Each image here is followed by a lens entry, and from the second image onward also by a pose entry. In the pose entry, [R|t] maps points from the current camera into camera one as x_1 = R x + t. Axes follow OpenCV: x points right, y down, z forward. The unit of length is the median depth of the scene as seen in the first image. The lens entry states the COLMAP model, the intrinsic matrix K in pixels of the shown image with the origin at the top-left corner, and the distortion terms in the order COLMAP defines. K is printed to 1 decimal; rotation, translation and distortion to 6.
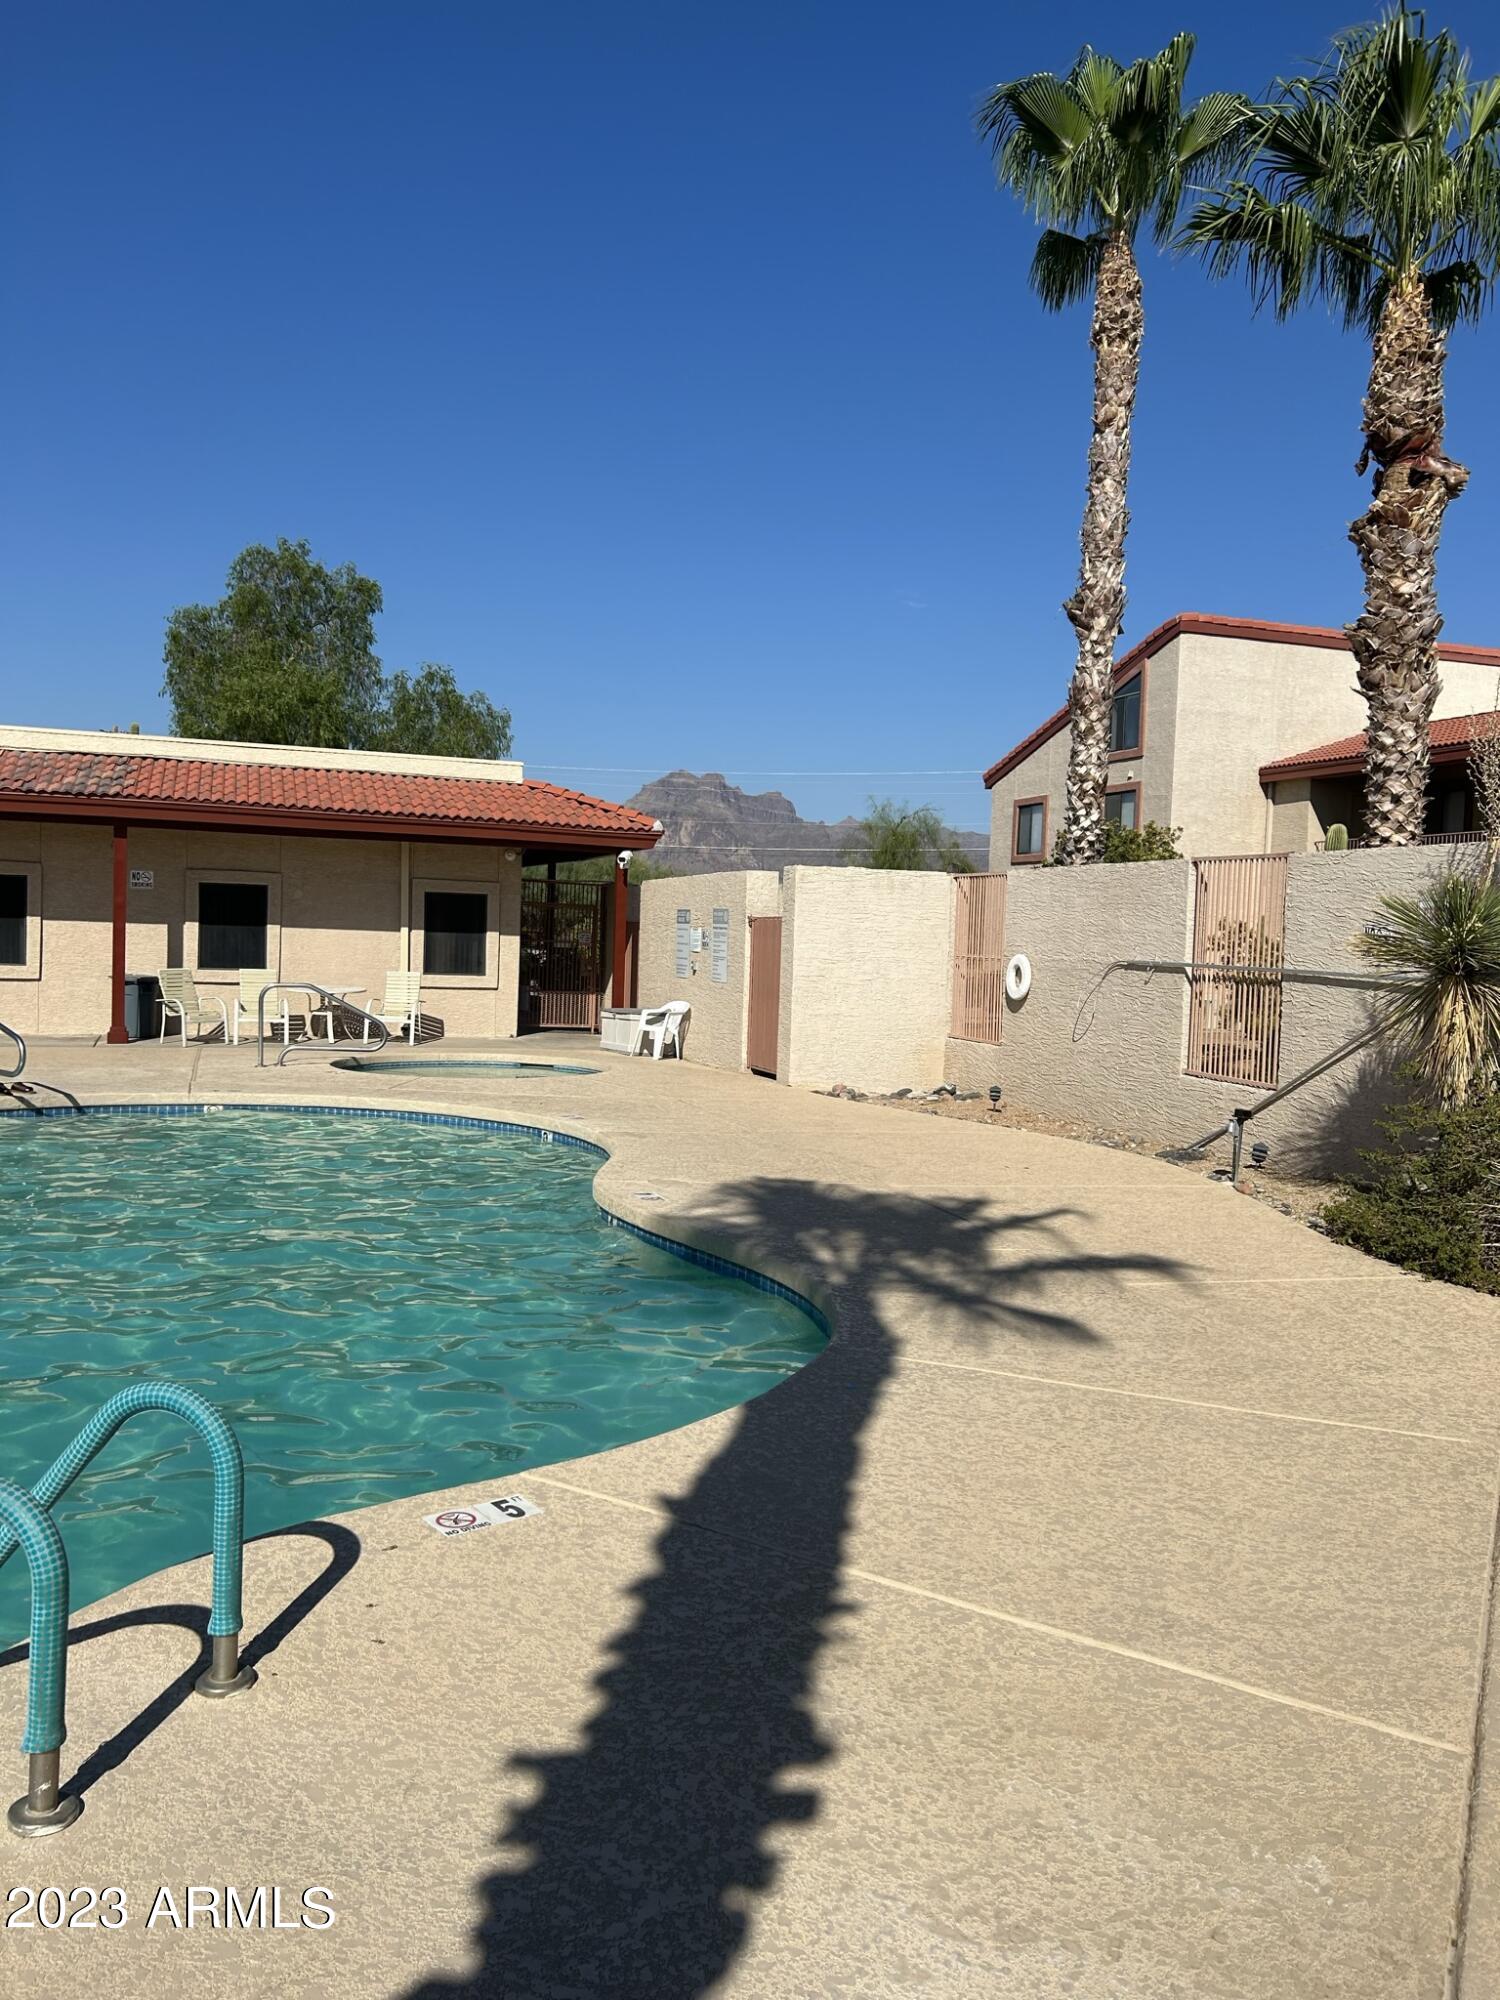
lens RADIAL K [[1557.3, 0, 746.4], [0, 1557.3, 996.7], [0, 0, 1]] dist [0.010295, -0.029825]
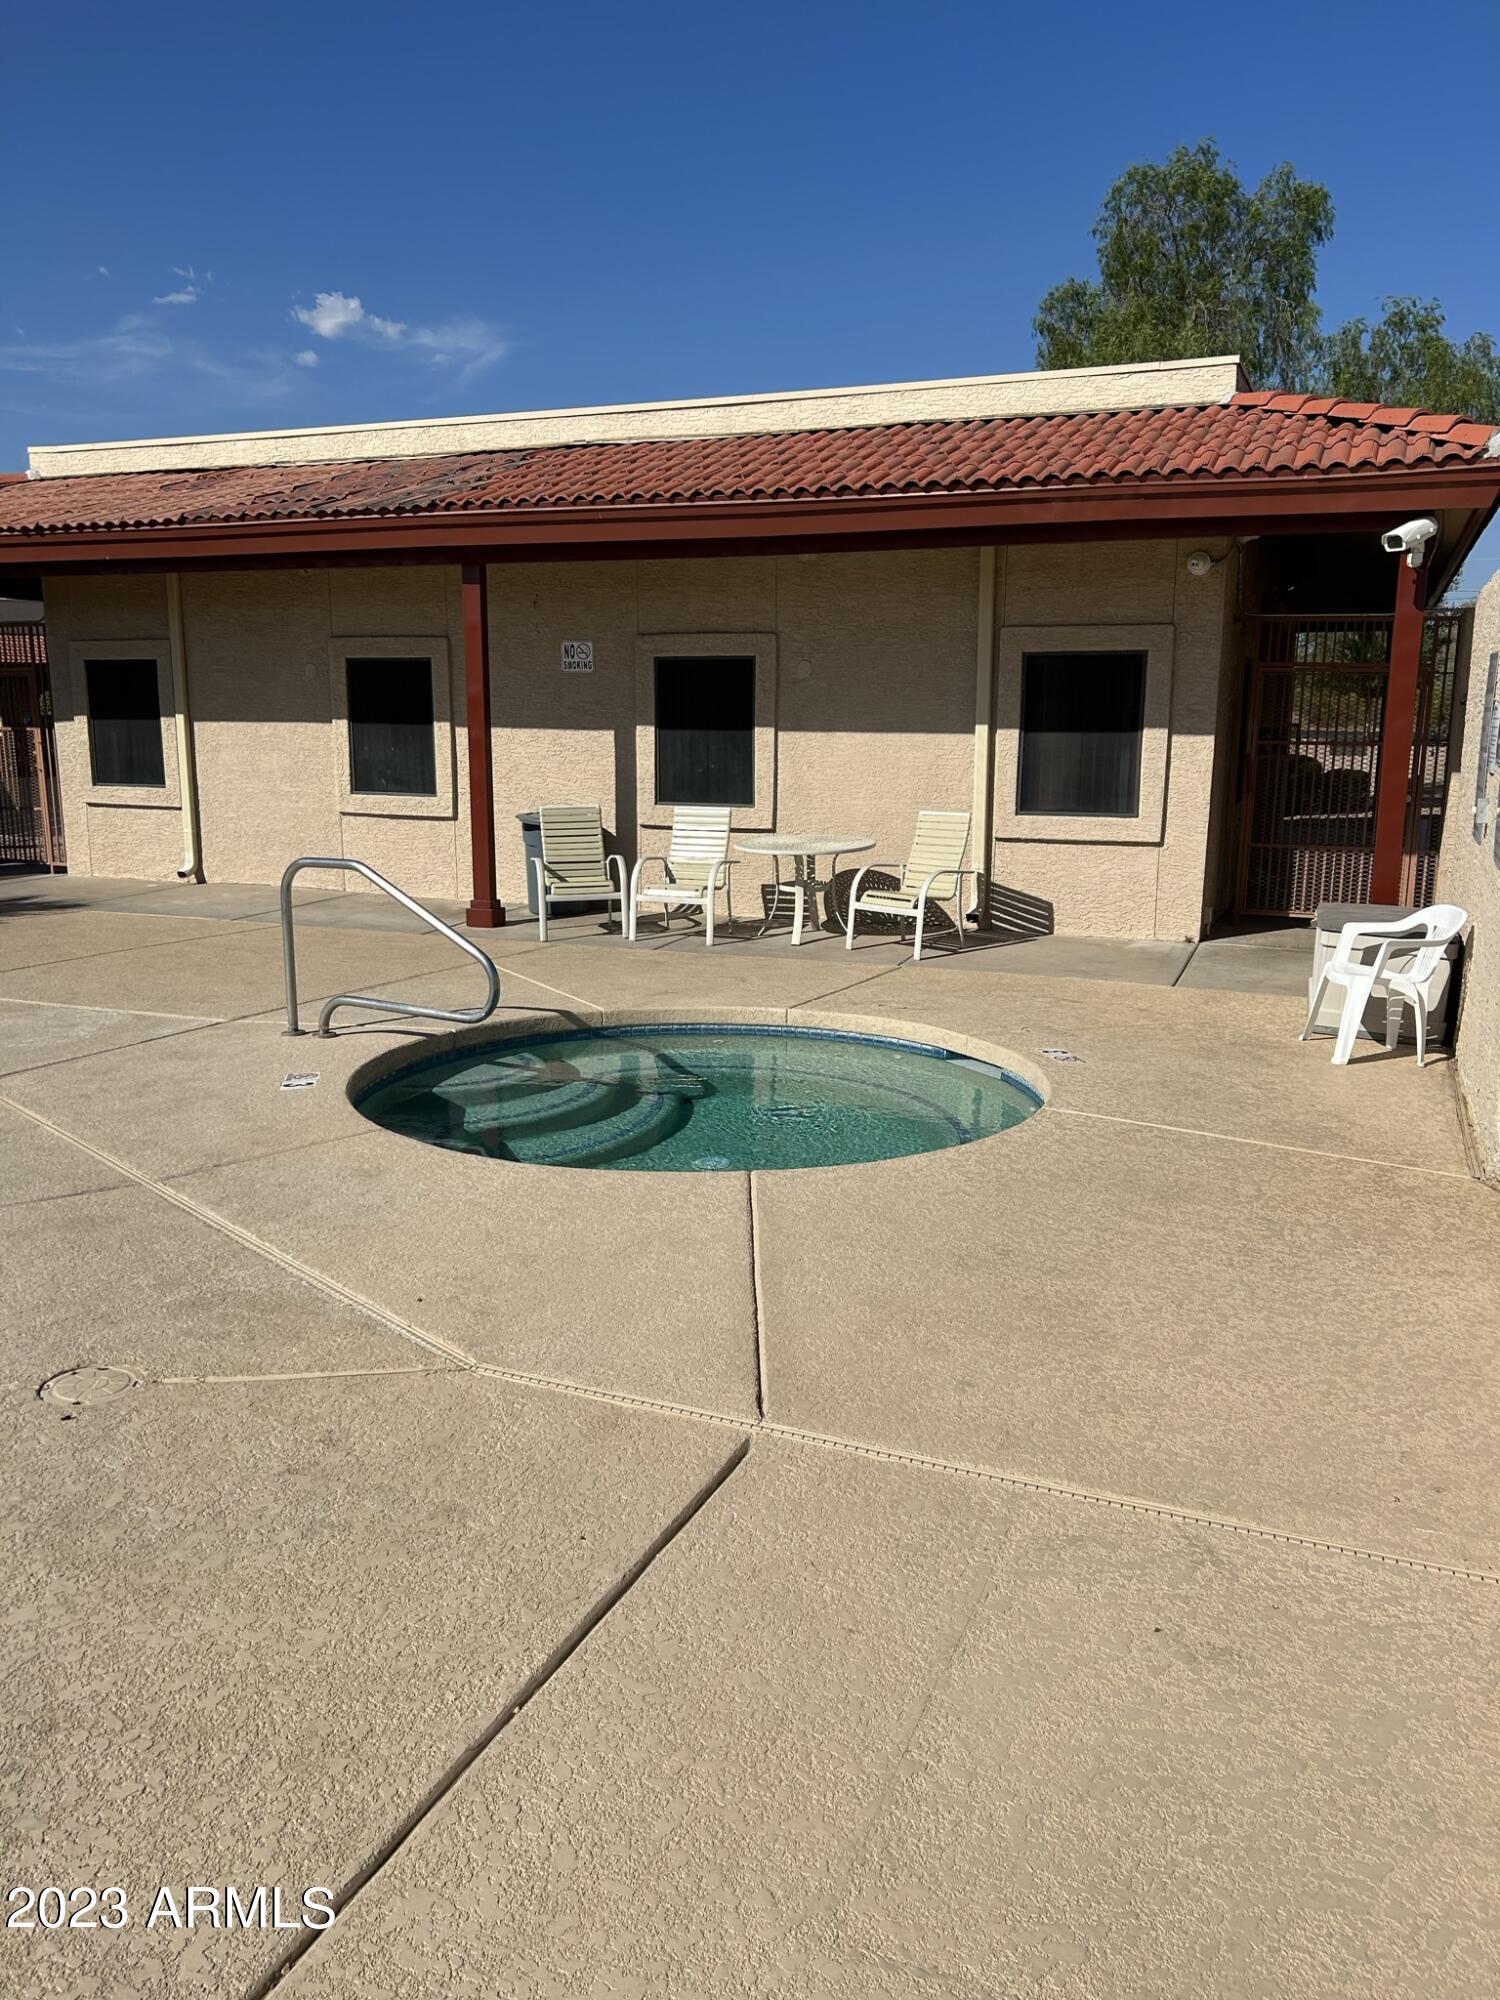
lens RADIAL K [[1557.3, 0, 755.1], [0, 1557.3, 1021.7], [0, 0, 1]] dist [0.010295, -0.029825]
pose [[0.732258, 0.098061, -0.673931, 0.087392], [-0.009224, 0.990916, 0.134162, -0.014611], [0.680965, -0.092025, 0.726511, 0.551799]]
